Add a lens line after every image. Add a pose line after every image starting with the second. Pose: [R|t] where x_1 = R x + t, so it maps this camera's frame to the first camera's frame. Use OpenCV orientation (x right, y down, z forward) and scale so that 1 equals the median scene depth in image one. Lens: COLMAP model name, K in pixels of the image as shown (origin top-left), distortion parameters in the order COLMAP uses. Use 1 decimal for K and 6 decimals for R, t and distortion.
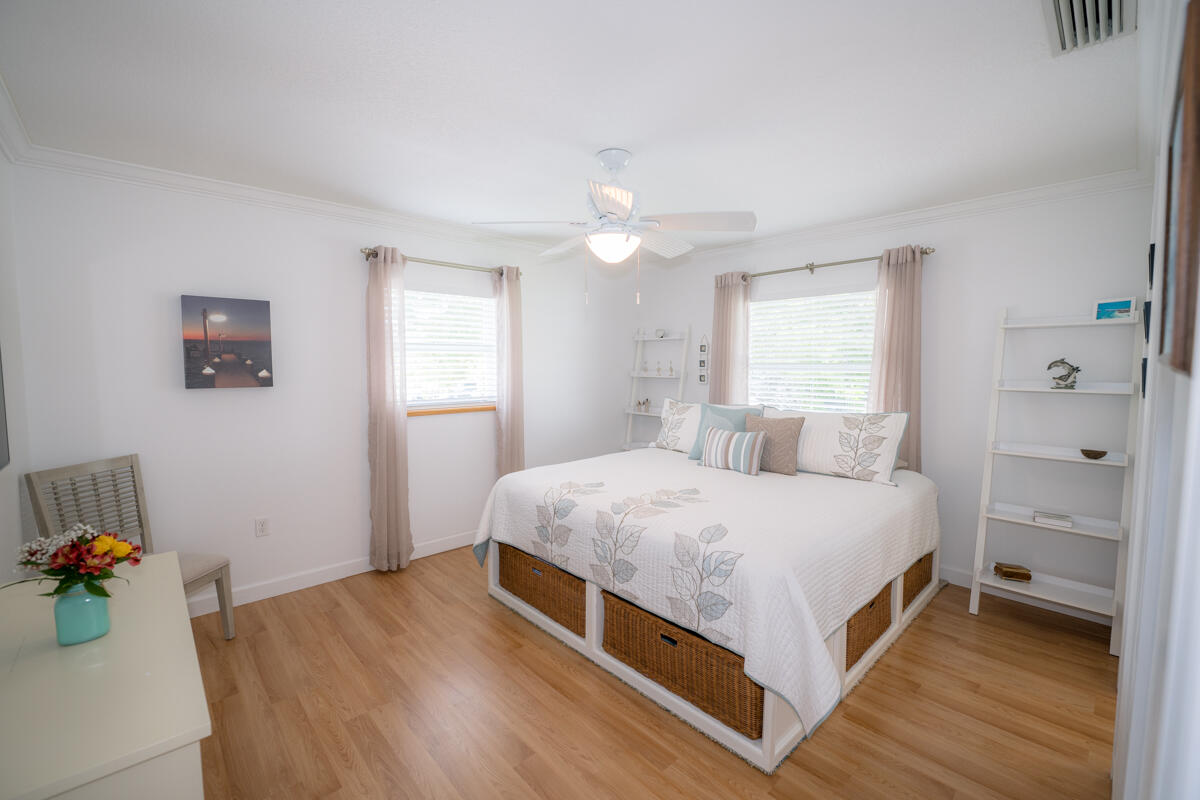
lens RADIAL K [[495.3, 0, 633.5], [0, 495.3, 401.8], [0, 0, 1]] dist [-0.008698, -0.000009]
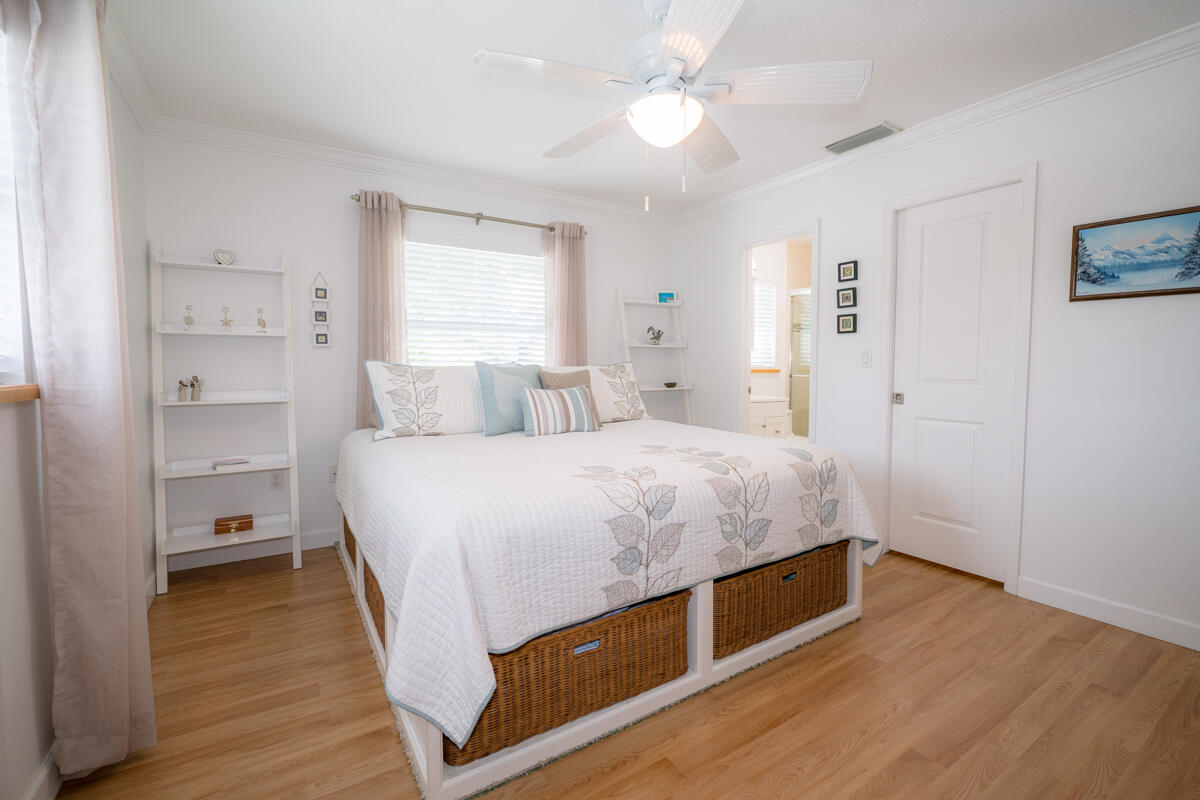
lens RADIAL K [[495.3, 0, 599.1], [0, 495.3, 389.5], [0, 0, 1]] dist [-0.008698, -0.000009]
pose [[0.243458, -0.057812, 0.968187, -0.767439], [0.075559, 0.996319, 0.040492, 0.039929], [-0.966964, 0.063297, 0.246930, 0.902463]]
